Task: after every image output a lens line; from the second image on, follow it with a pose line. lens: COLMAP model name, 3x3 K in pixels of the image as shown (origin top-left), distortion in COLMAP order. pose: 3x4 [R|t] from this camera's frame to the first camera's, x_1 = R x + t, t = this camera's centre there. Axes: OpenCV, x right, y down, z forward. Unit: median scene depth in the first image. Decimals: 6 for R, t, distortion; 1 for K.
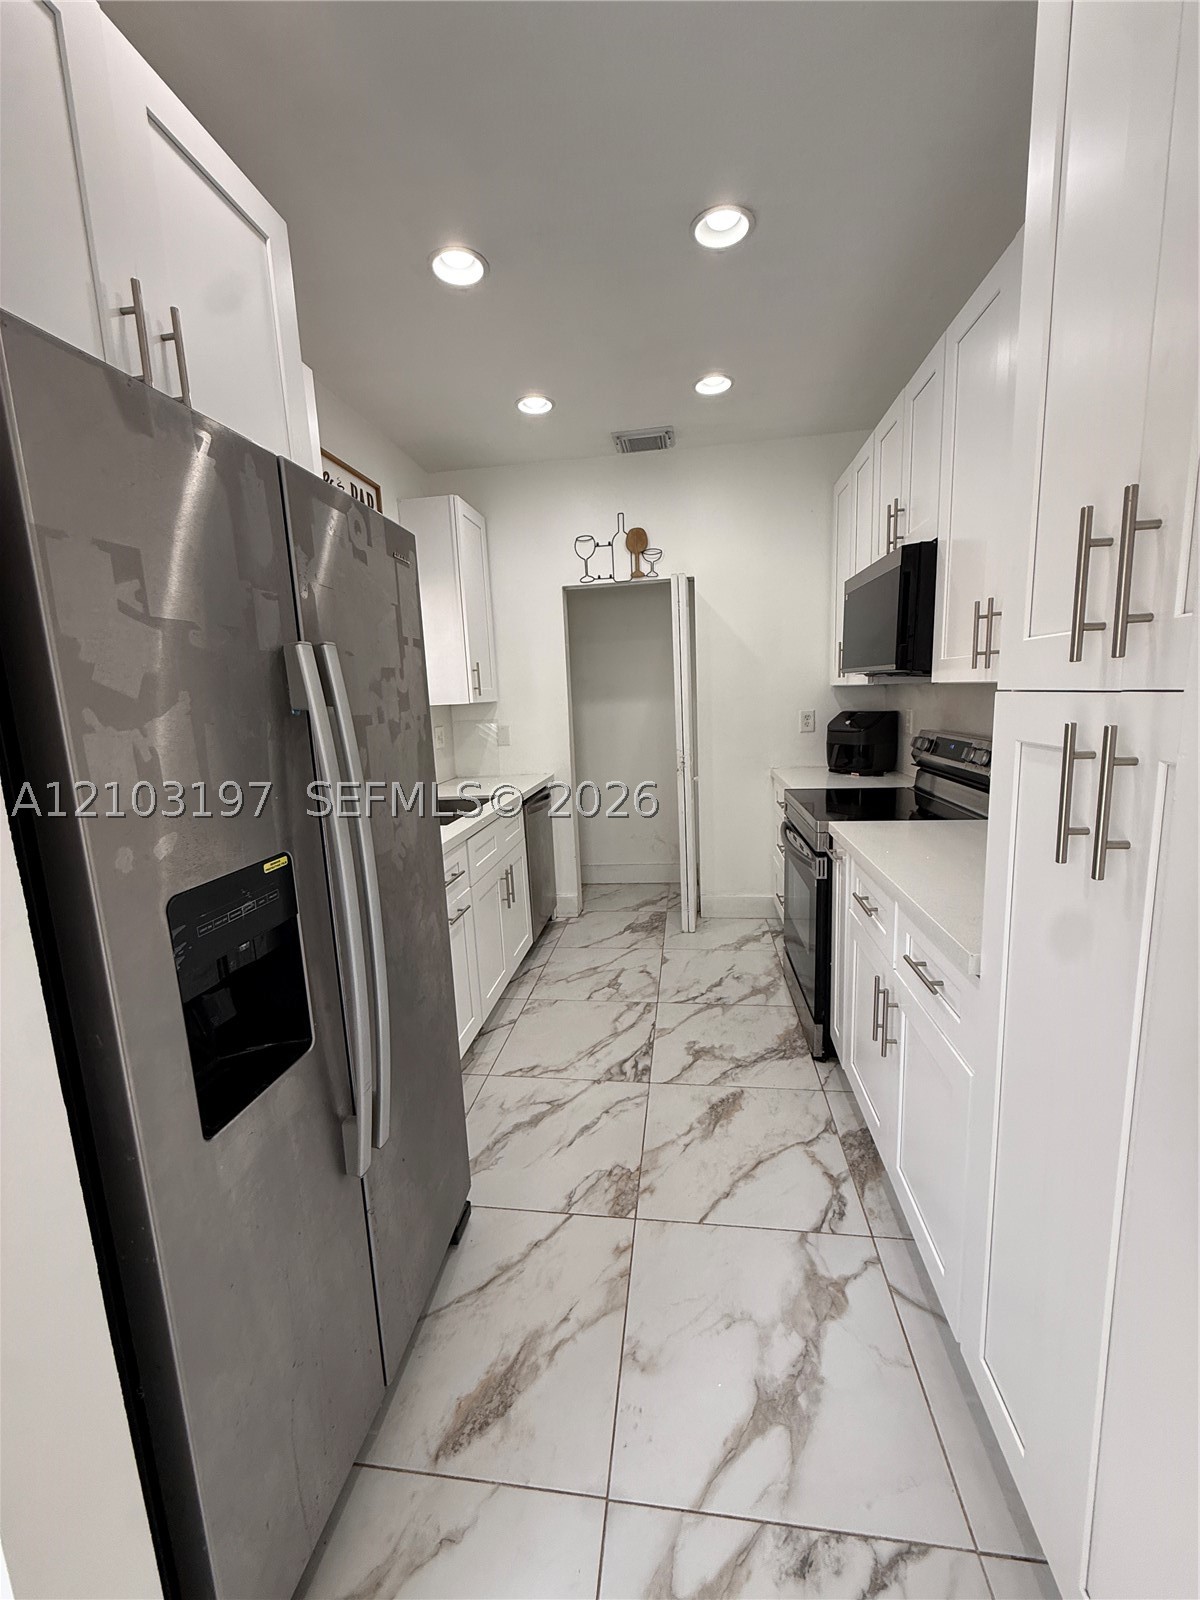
lens RADIAL K [[638.3, 0, 605.0], [0, 638.3, 797.6], [0, 0, 1]] dist [-0.000472, 0.000335]
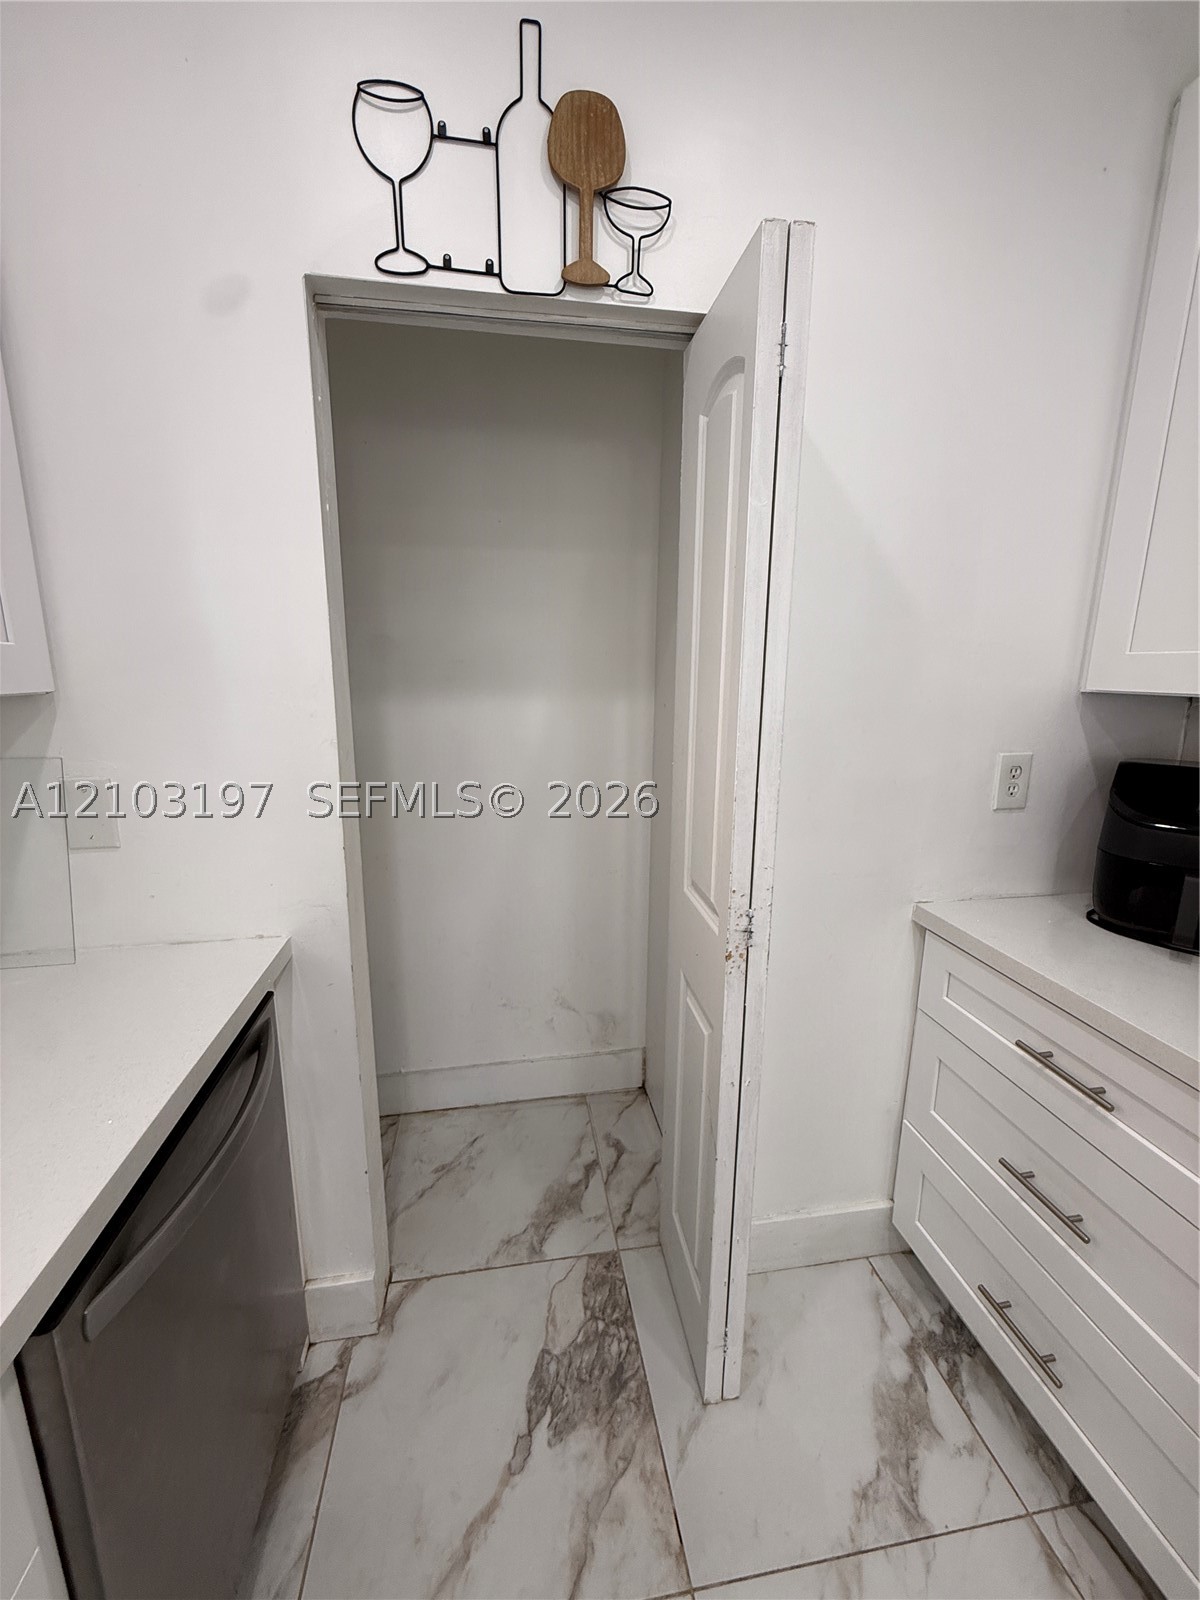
lens RADIAL K [[638.3, 0, 604.1], [0, 638.3, 803.9], [0, 0, 1]] dist [-0.000472, 0.000335]
pose [[0.955449, -0.006900, 0.295076, -0.027434], [-0.004163, 0.999312, 0.036848, -0.119721], [-0.295128, -0.036435, 0.954763, 0.704540]]
